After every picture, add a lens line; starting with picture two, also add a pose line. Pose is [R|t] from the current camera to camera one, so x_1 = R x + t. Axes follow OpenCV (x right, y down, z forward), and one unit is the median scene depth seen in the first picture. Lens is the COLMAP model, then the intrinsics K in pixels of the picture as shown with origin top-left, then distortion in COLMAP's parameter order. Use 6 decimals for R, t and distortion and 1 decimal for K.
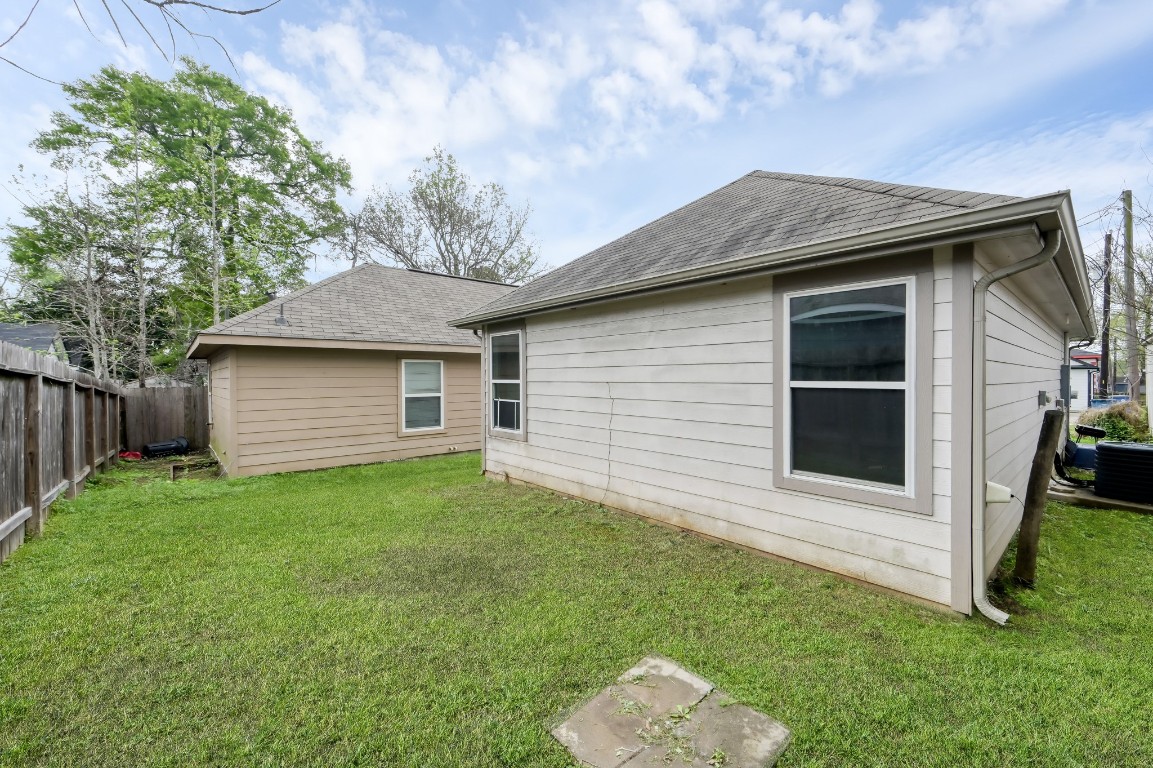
lens RADIAL K [[464.3, 0, 589.1], [0, 464.3, 382.2], [0, 0, 1]] dist [0.000312, 0.000033]
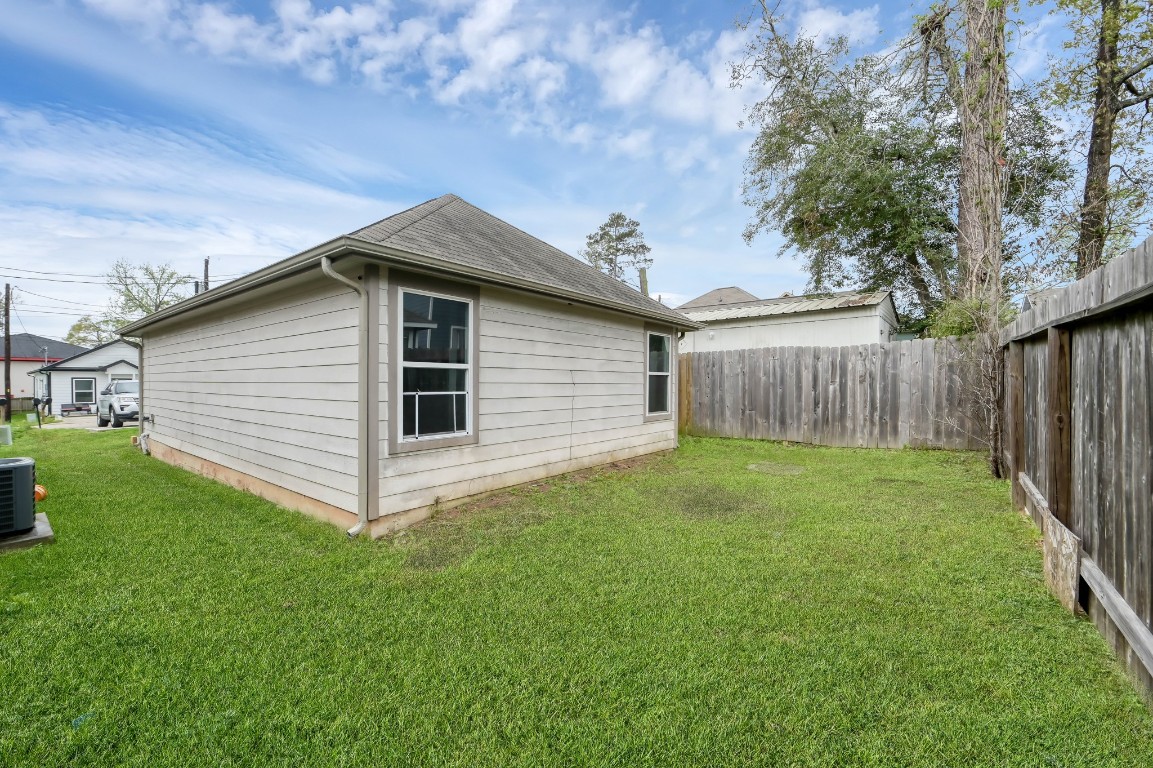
lens RADIAL K [[464.3, 0, 589.1], [0, 464.3, 382.2], [0, 0, 1]] dist [0.000312, 0.000033]
pose [[-0.178637, -0.000058, 0.983915, -0.948107], [0.003695, 0.999993, 0.000730, 0.024951], [-0.983908, 0.003766, -0.178635, 0.952076]]
